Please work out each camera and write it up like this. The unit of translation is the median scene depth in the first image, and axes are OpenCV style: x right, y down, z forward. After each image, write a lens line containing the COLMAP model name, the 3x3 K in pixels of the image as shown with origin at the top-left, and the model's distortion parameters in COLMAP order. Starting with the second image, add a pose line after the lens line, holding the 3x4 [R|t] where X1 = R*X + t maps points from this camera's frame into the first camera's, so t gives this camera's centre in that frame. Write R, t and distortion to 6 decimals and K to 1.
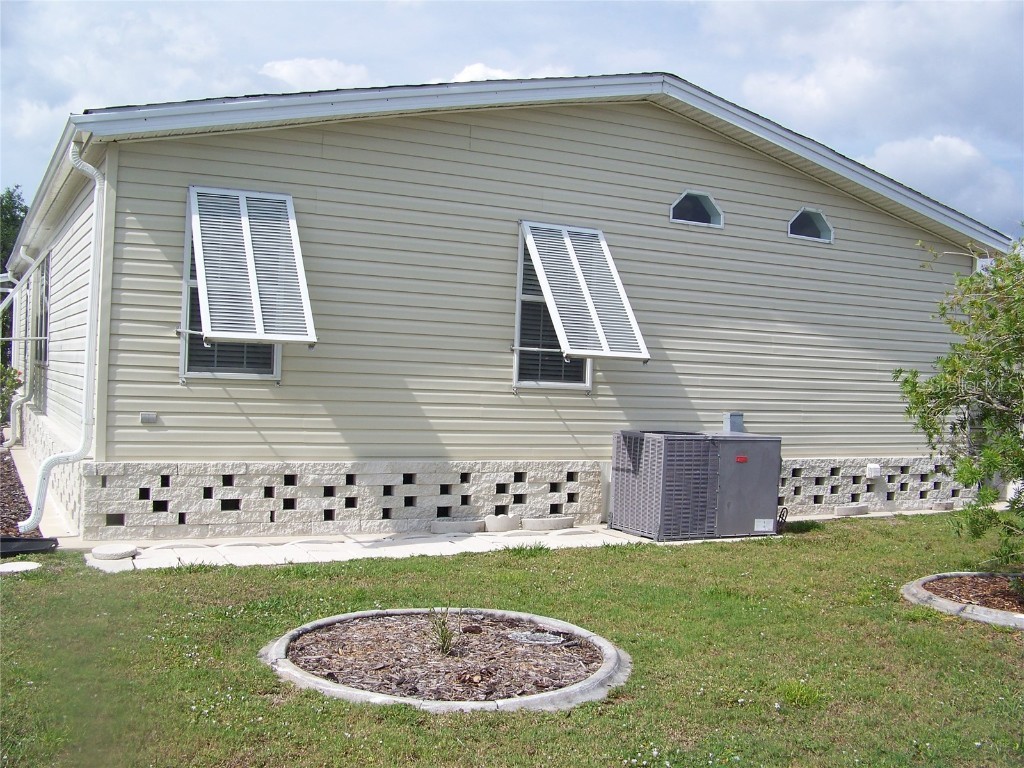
lens RADIAL K [[1229.3, 0, 512.0], [0, 1229.3, 383.8], [0, 0, 1]] dist [-0.150648, 0.000000]
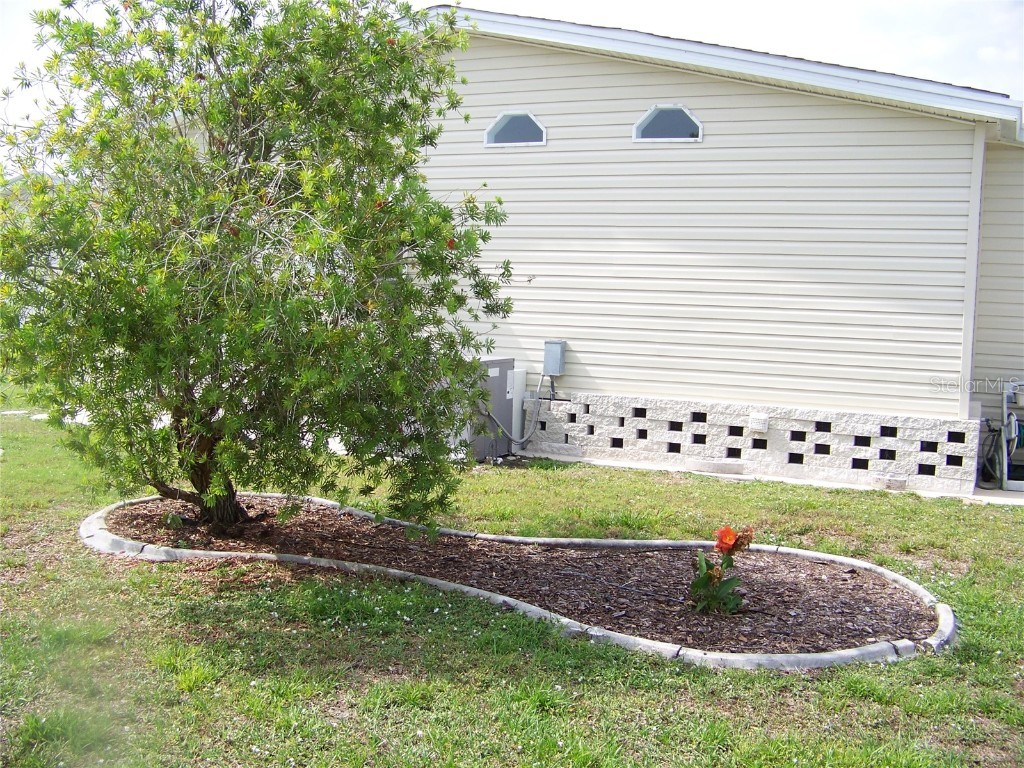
lens RADIAL K [[1078.0, 0, 512.3], [0, 1078.0, 382.3], [0, 0, 1]] dist [-0.170454, 0.000000]
pose [[0.549262, 0.043420, -0.834521, 0.790329], [-0.024850, 0.999056, 0.035625, 0.025242], [0.835281, 0.001170, 0.549823, 0.484662]]
